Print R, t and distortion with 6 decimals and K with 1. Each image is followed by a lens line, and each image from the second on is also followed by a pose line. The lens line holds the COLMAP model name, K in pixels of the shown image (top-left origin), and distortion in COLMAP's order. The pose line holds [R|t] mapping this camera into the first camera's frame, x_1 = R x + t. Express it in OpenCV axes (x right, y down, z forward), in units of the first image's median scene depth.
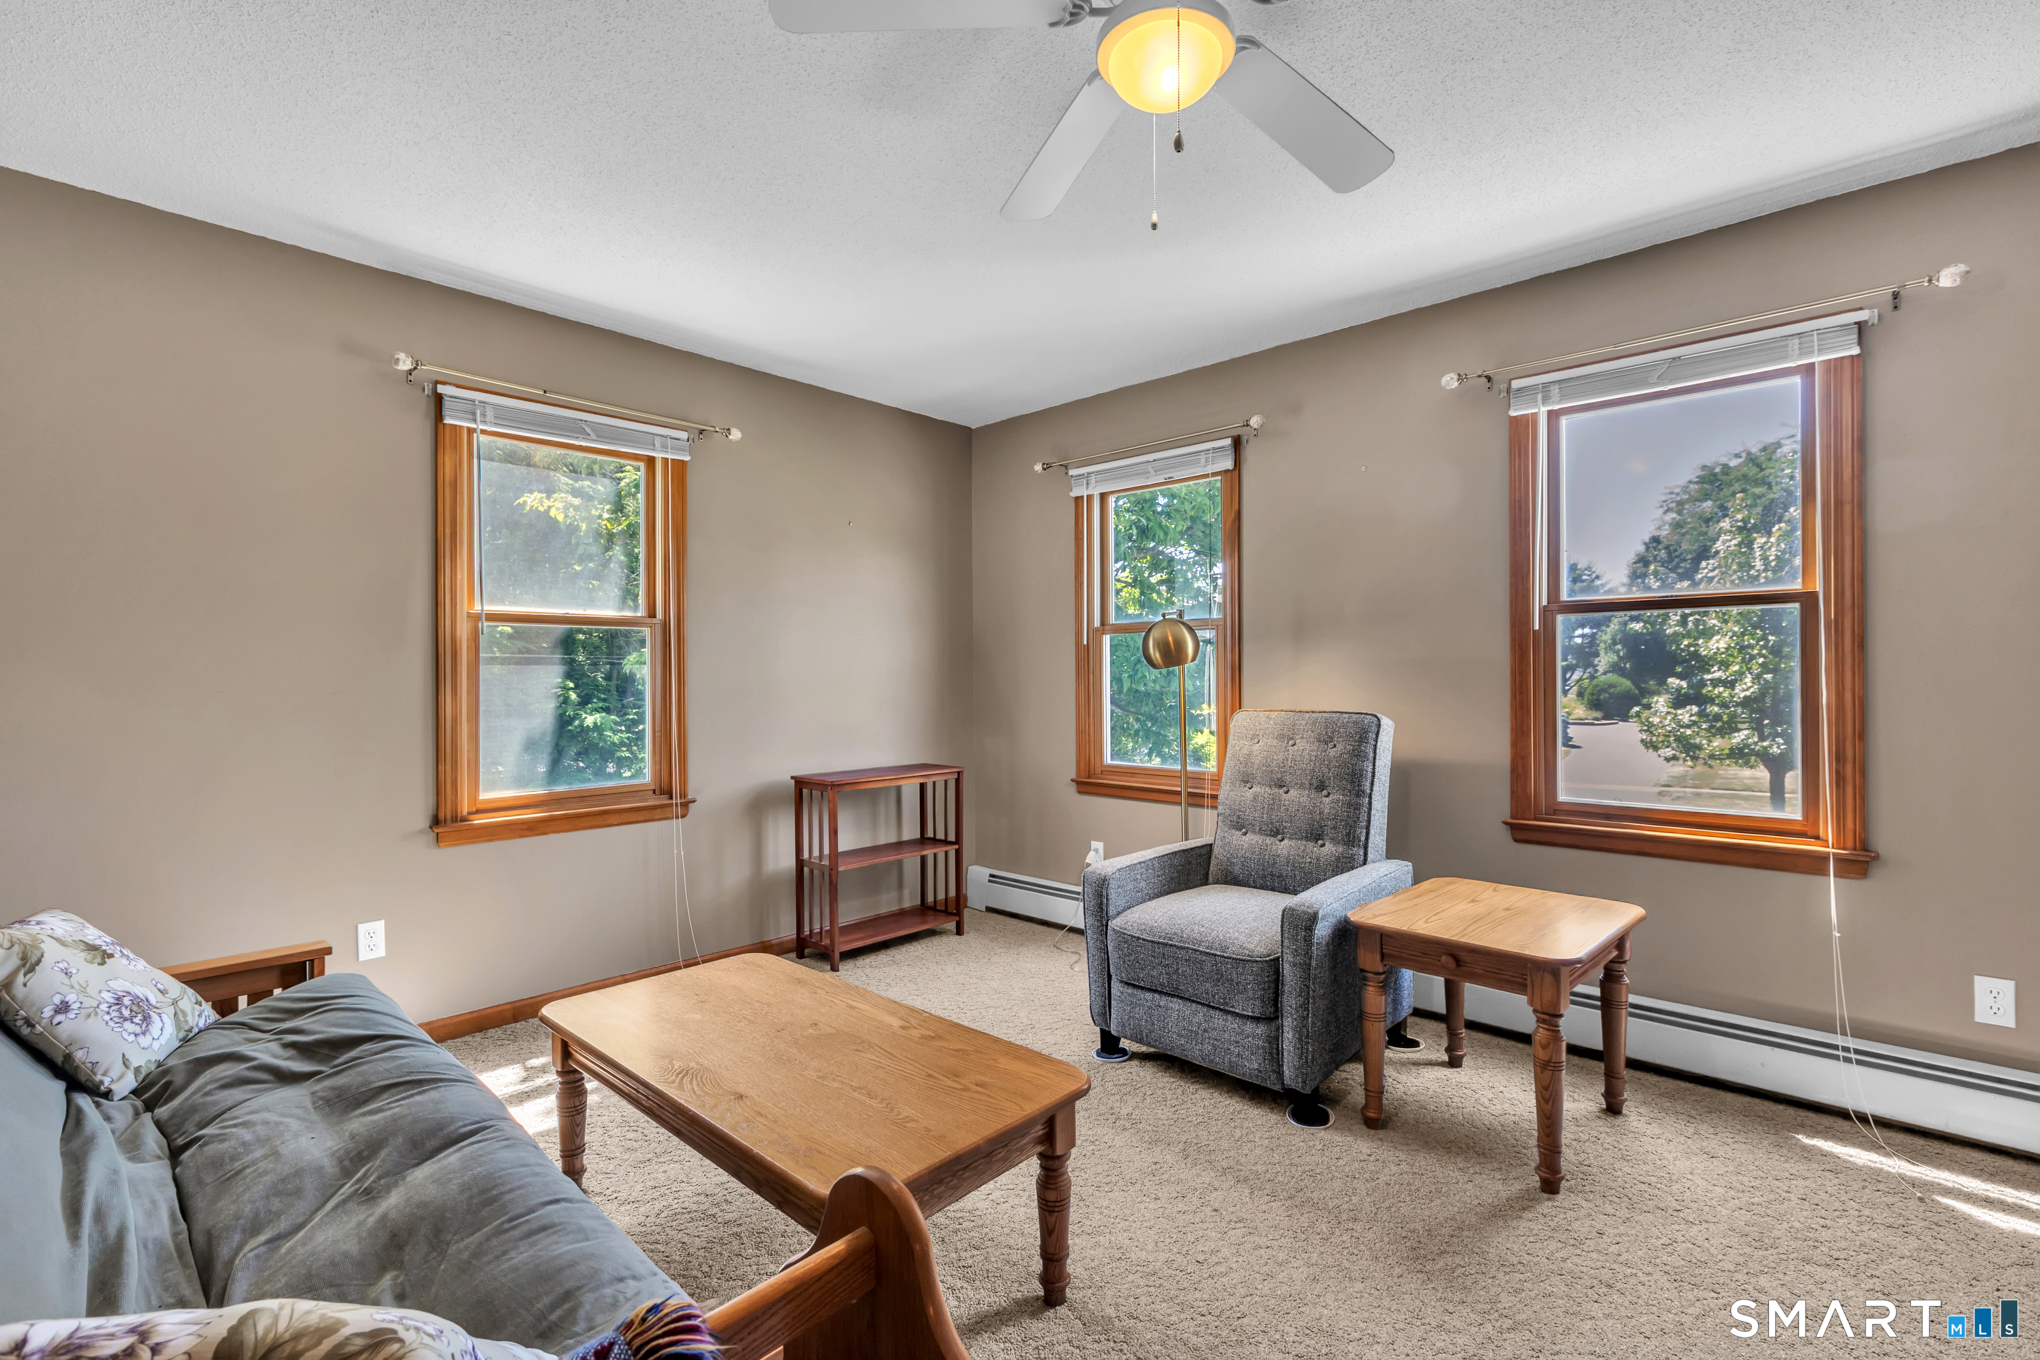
lens RADIAL K [[915.2, 0, 1021.8], [0, 915.2, 684.6], [0, 0, 1]] dist [-0.001593, -0.000216]
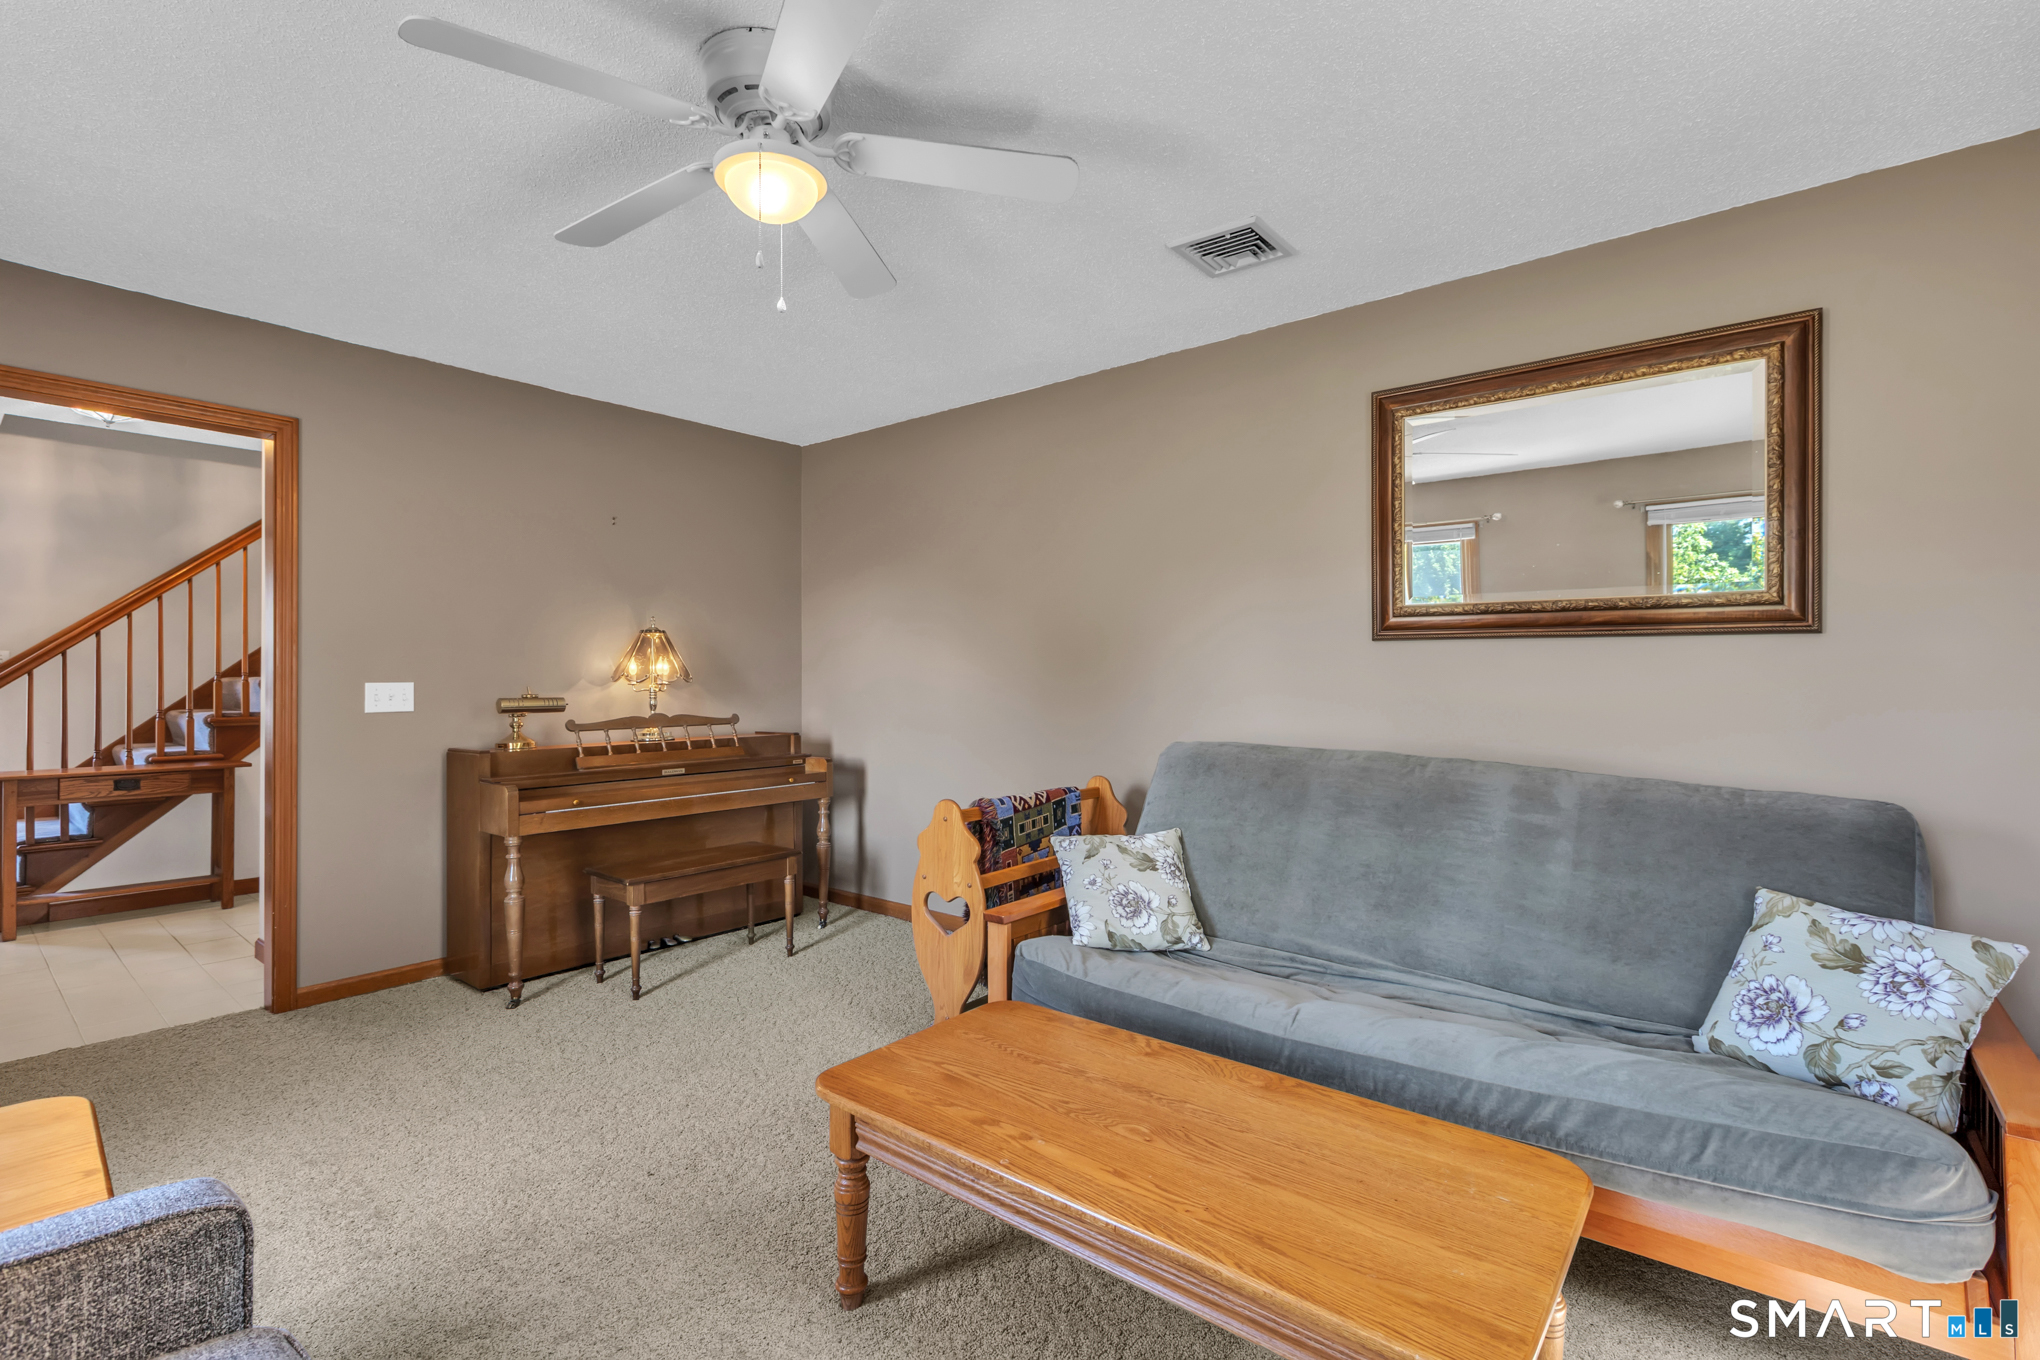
lens RADIAL K [[915.2, 0, 1024.9], [0, 915.2, 667.4], [0, 0, 1]] dist [-0.001593, -0.000216]
pose [[-0.998744, 0.003325, -0.050002, -0.060305], [0.003298, 0.999994, 0.000625, -0.011823], [0.050003, 0.000460, -0.998749, 1.164919]]
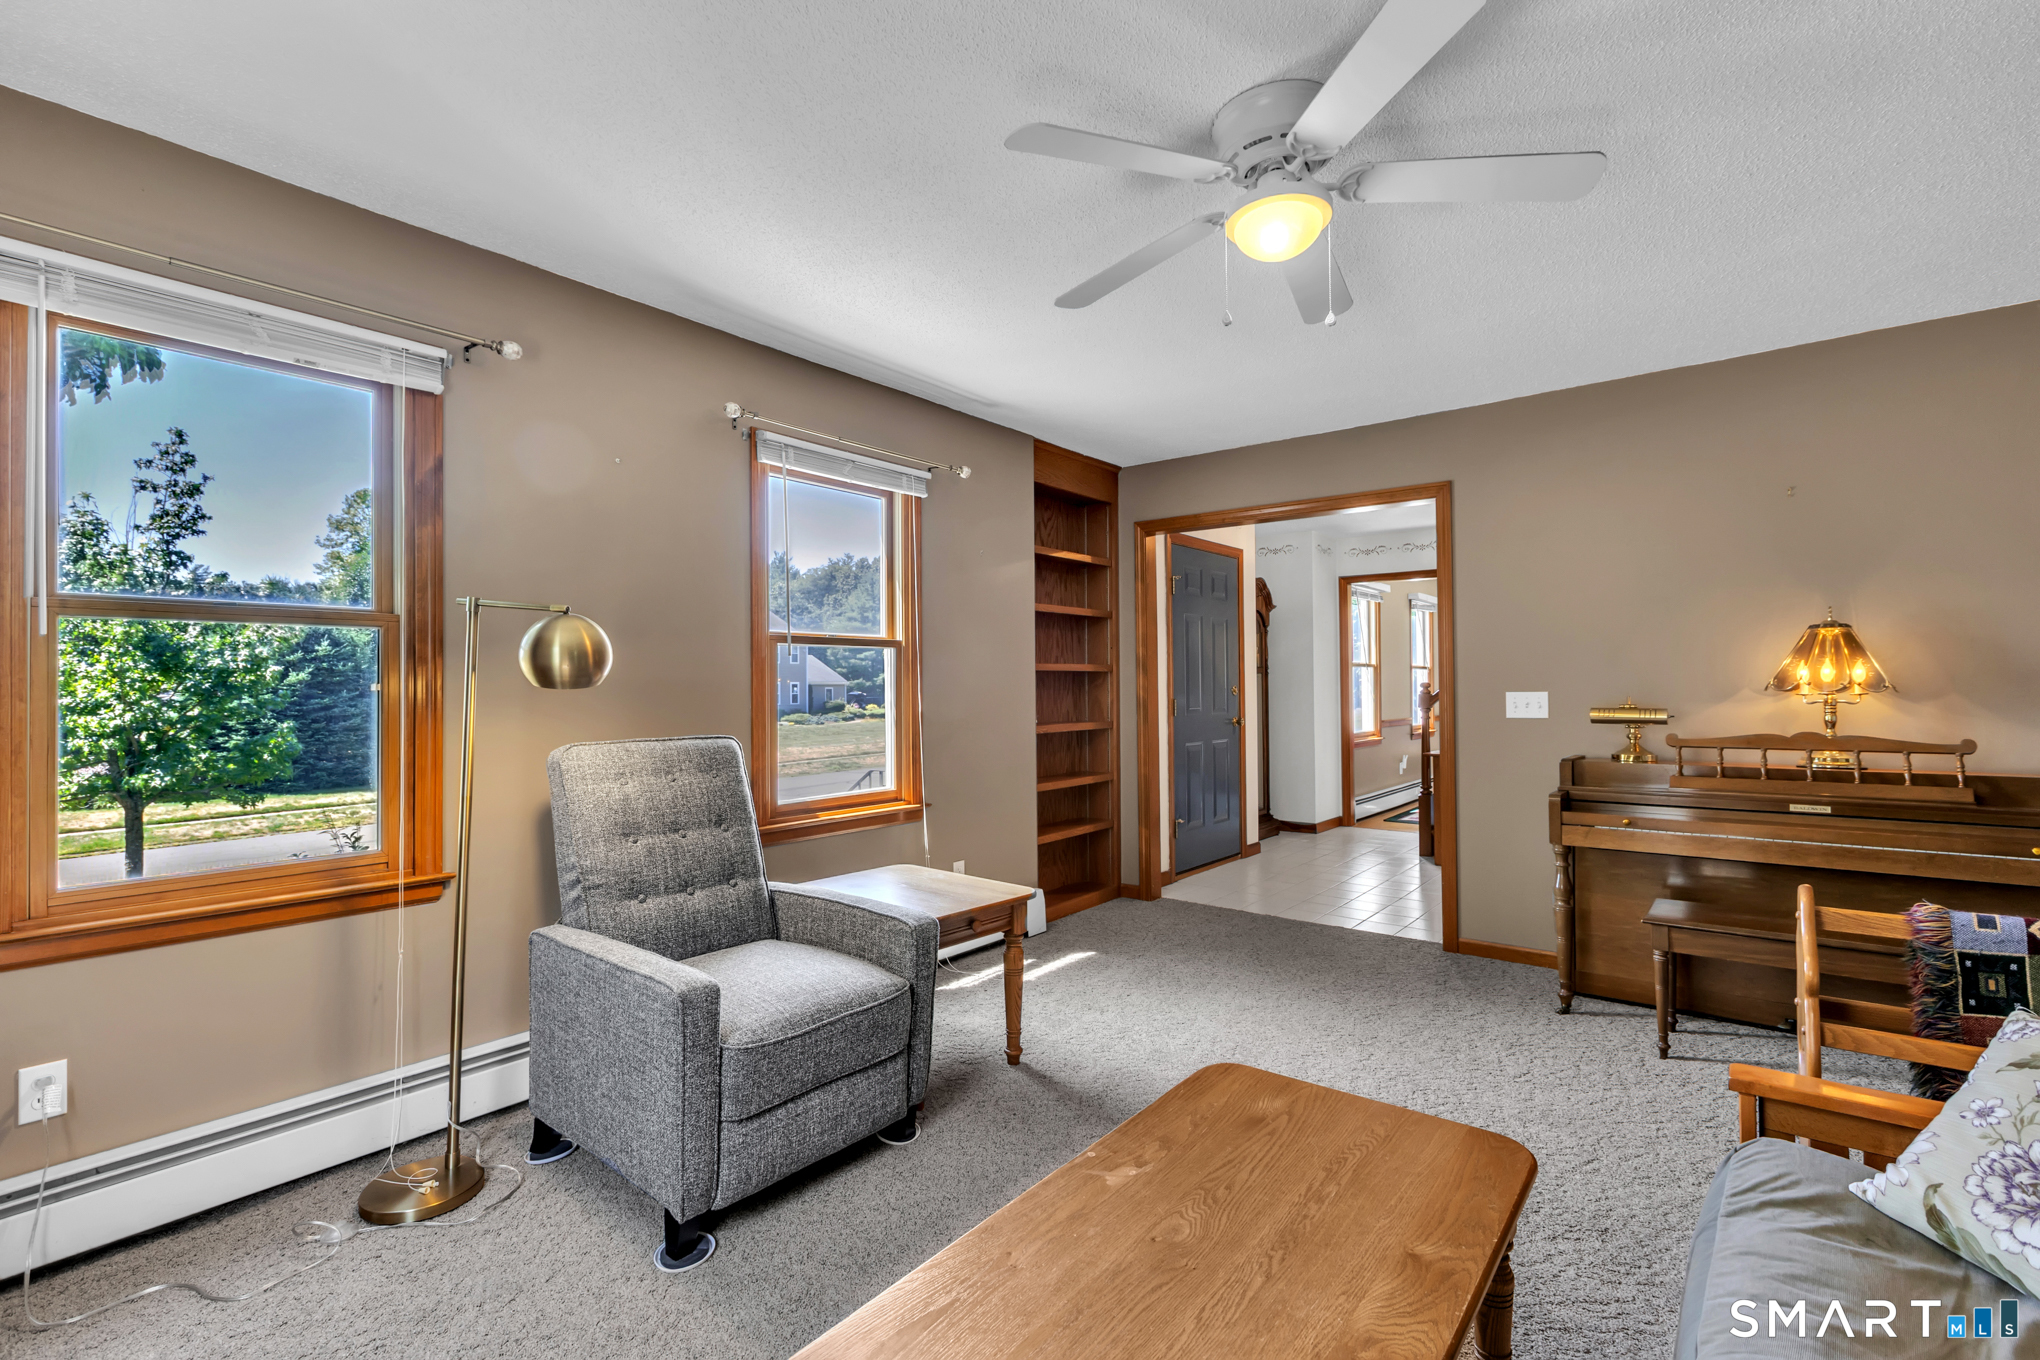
lens RADIAL K [[915.2, 0, 1016.9], [0, 915.2, 679.5], [0, 0, 1]] dist [-0.001593, -0.000216]
pose [[-0.056155, 0.014452, 0.998317, -0.579888], [0.020064, 0.999710, -0.013344, -0.009251], [-0.998220, 0.019281, -0.056429, 0.751085]]
